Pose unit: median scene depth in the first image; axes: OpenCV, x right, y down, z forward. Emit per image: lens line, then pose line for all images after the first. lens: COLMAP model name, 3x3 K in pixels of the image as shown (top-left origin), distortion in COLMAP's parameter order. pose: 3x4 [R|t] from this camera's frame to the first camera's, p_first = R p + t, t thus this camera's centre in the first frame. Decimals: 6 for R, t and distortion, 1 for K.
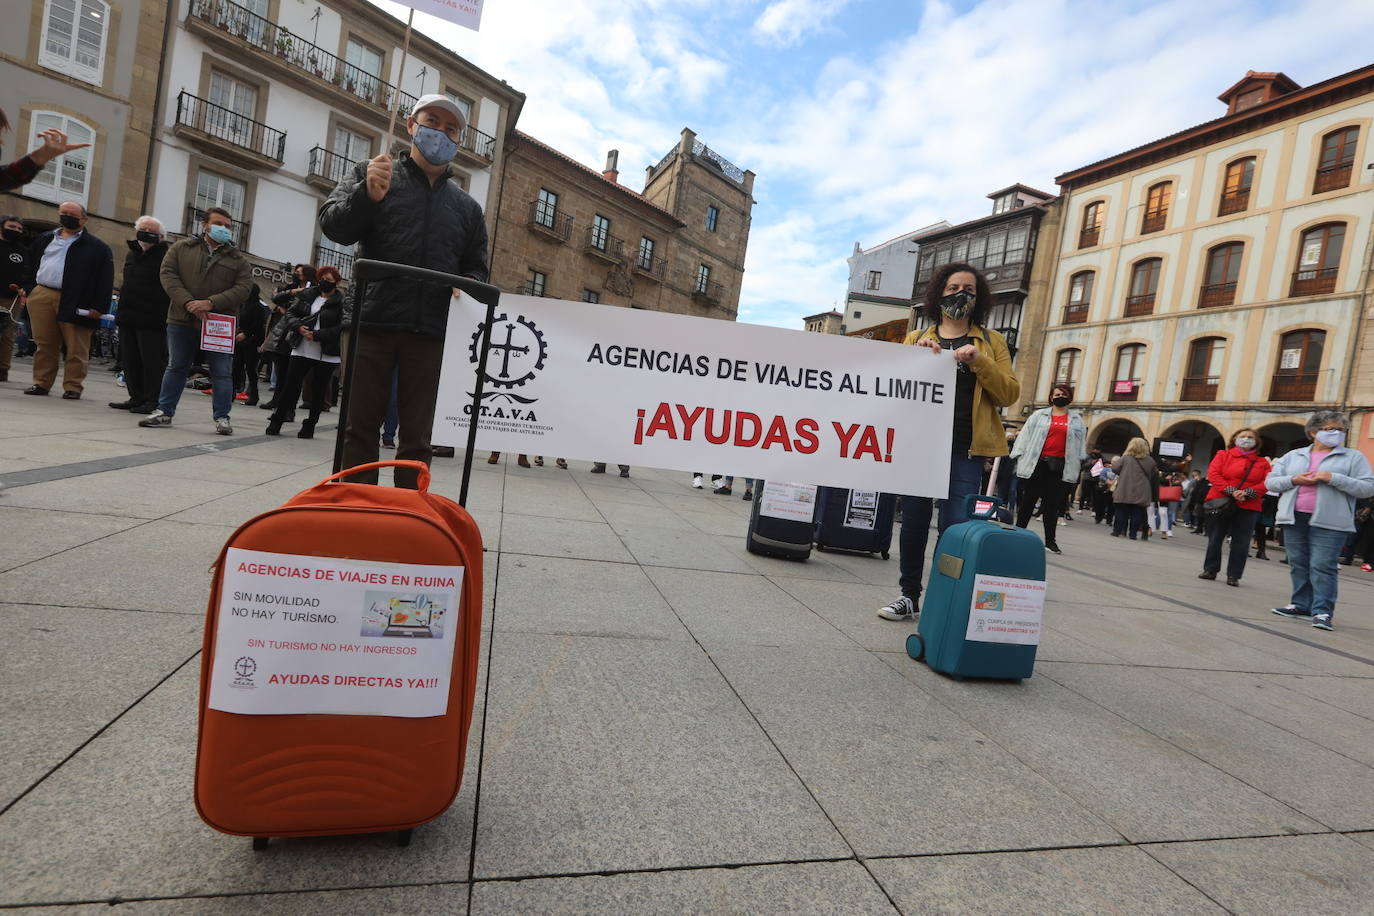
lens RADIAL K [[590.2, 0, 687.0], [0, 590.2, 458.0], [0, 0, 1]] dist [0.000642, 0.000323]
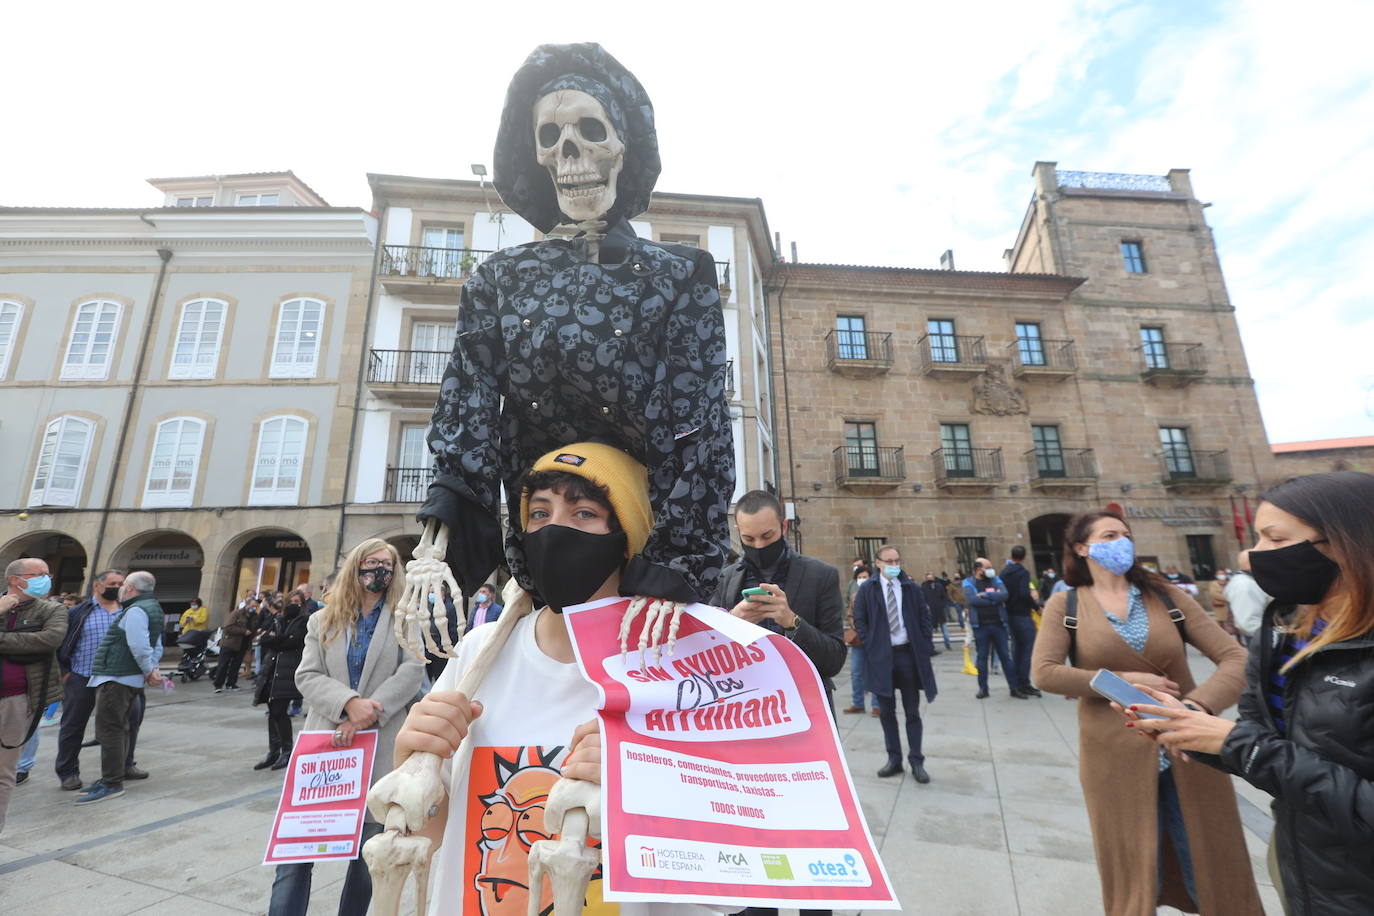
lens RADIAL K [[590.2, 0, 687.0], [0, 590.2, 458.0], [0, 0, 1]] dist [0.000642, 0.000323]
pose [[0.743345, -0.317039, -0.589002, -0.008744], [0.108422, 0.926006, -0.361604, -0.042387], [0.660062, 0.204936, 0.722716, 0.329349]]
